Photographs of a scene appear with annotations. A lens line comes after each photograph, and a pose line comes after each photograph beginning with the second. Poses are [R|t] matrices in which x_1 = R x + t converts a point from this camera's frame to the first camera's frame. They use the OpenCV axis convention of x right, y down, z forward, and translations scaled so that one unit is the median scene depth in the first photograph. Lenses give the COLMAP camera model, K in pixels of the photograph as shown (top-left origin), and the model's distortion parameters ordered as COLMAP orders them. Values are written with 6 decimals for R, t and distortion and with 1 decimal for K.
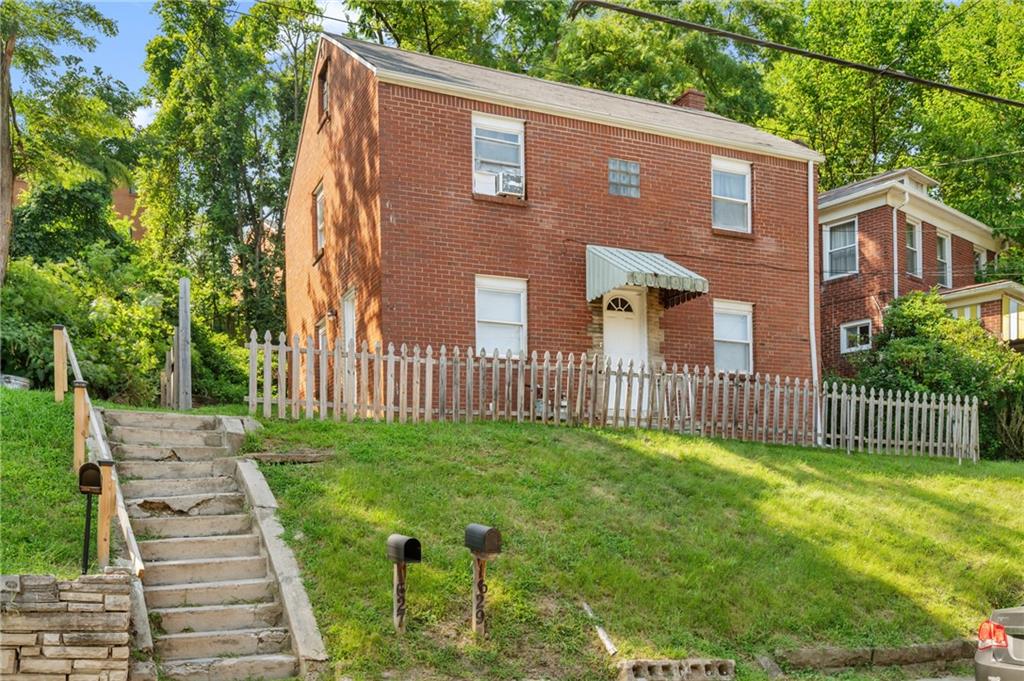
lens RADIAL K [[890.3, 0, 497.5], [0, 890.3, 525.3], [0, 0, 1]] dist [-0.004106, -0.005804]
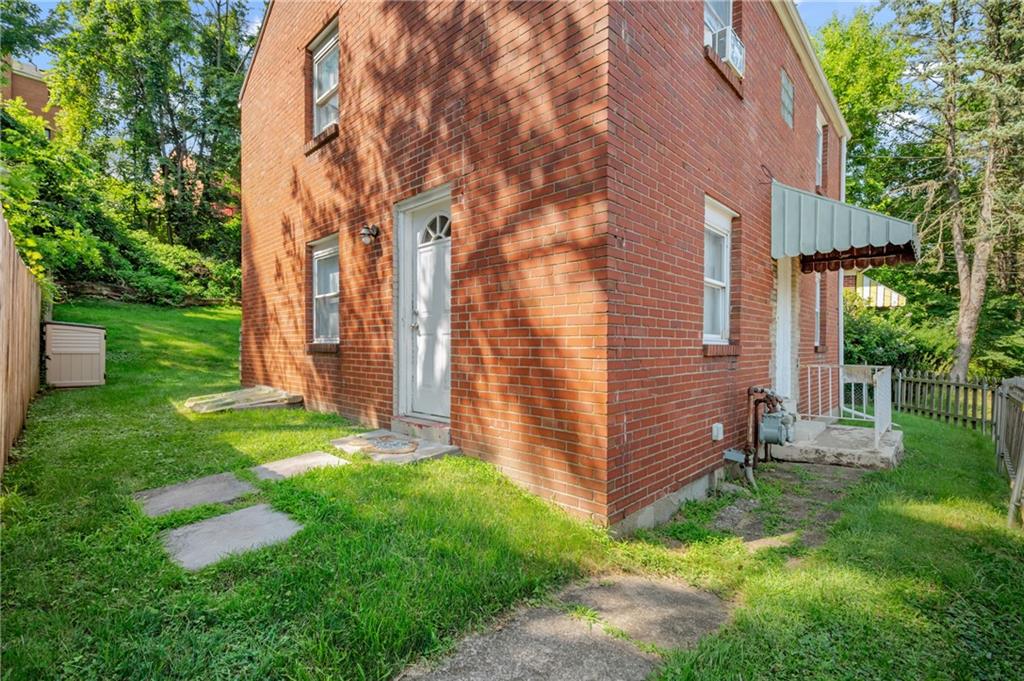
lens RADIAL K [[457.5, 0, 508.6], [0, 457.5, 347.4], [0, 0, 1]] dist [0.001071, 0.000163]
pose [[0.929792, 0.015711, 0.367750, -0.080749], [-0.012668, 0.999863, -0.010688, -0.060611], [-0.367867, 0.005279, 0.929863, 0.263361]]
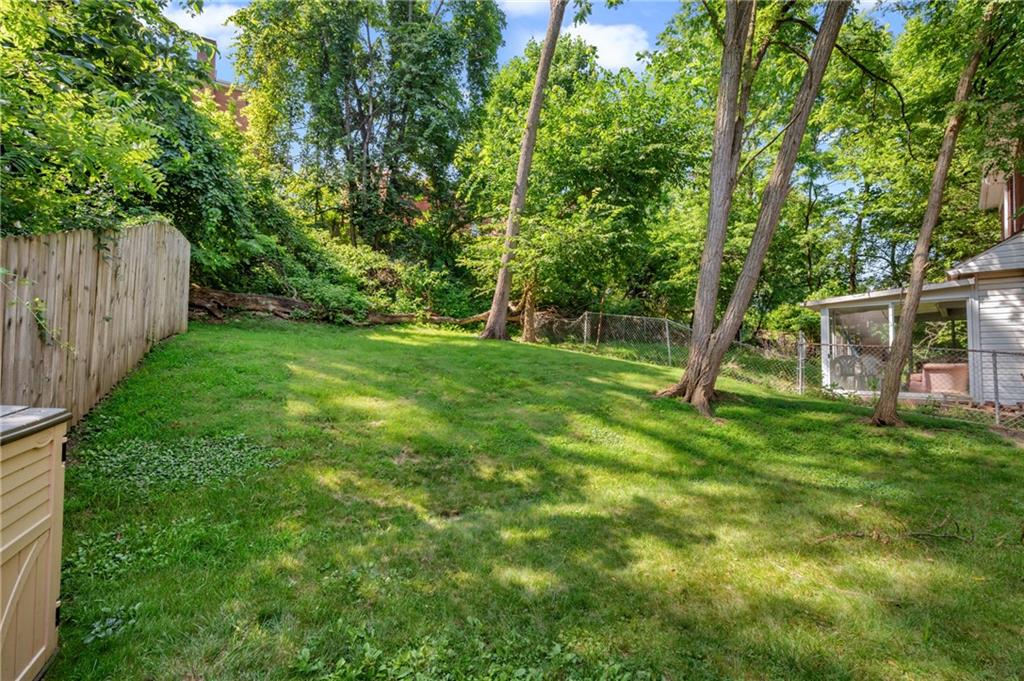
lens RADIAL K [[457.5, 0, 516.5], [0, 457.5, 339.9], [0, 0, 1]] dist [0.001071, 0.000163]
pose [[0.996642, 0.020643, 0.079242, -0.145013], [-0.016131, 0.998235, -0.057163, -0.077921], [-0.080282, 0.055693, 0.995215, 0.515763]]
